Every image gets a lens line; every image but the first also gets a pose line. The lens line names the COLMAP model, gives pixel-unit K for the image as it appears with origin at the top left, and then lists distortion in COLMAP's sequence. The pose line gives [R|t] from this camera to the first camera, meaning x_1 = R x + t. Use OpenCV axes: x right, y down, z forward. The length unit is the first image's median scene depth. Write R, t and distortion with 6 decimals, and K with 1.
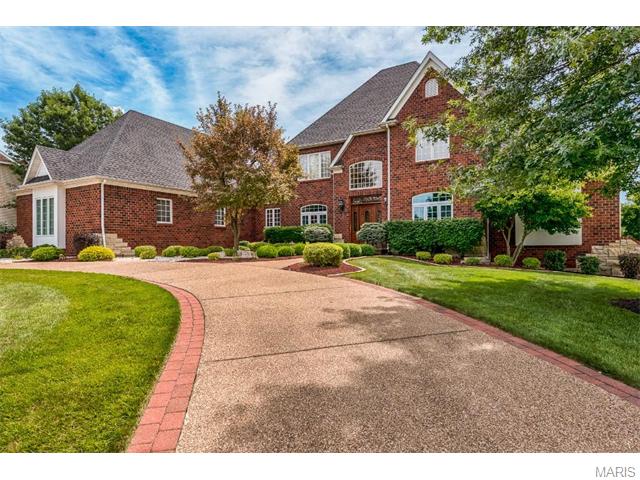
lens RADIAL K [[404.4, 0, 320.0], [0, 404.4, 240.0], [0, 0, 1]] dist [0.020244, -0.000617]
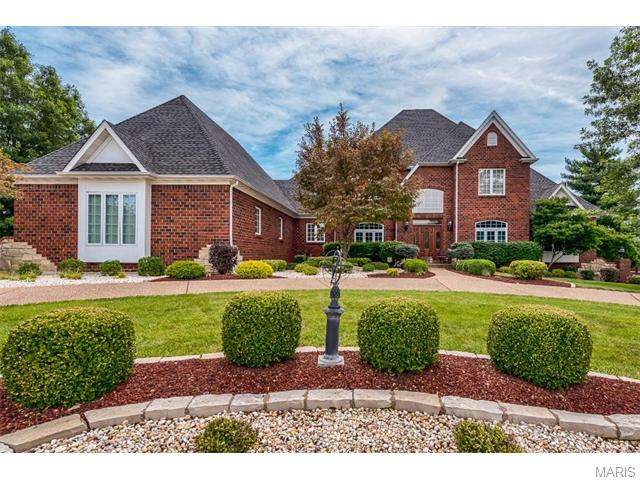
lens RADIAL K [[372.2, 0, 321.5], [0, 372.2, 254.3], [0, 0, 1]] dist [0.000629, -0.000422]
pose [[0.861995, 0.017085, 0.506629, -0.676077], [-0.018149, 0.999831, -0.002837, 0.002633], [-0.506592, -0.006749, 0.862159, 0.223059]]
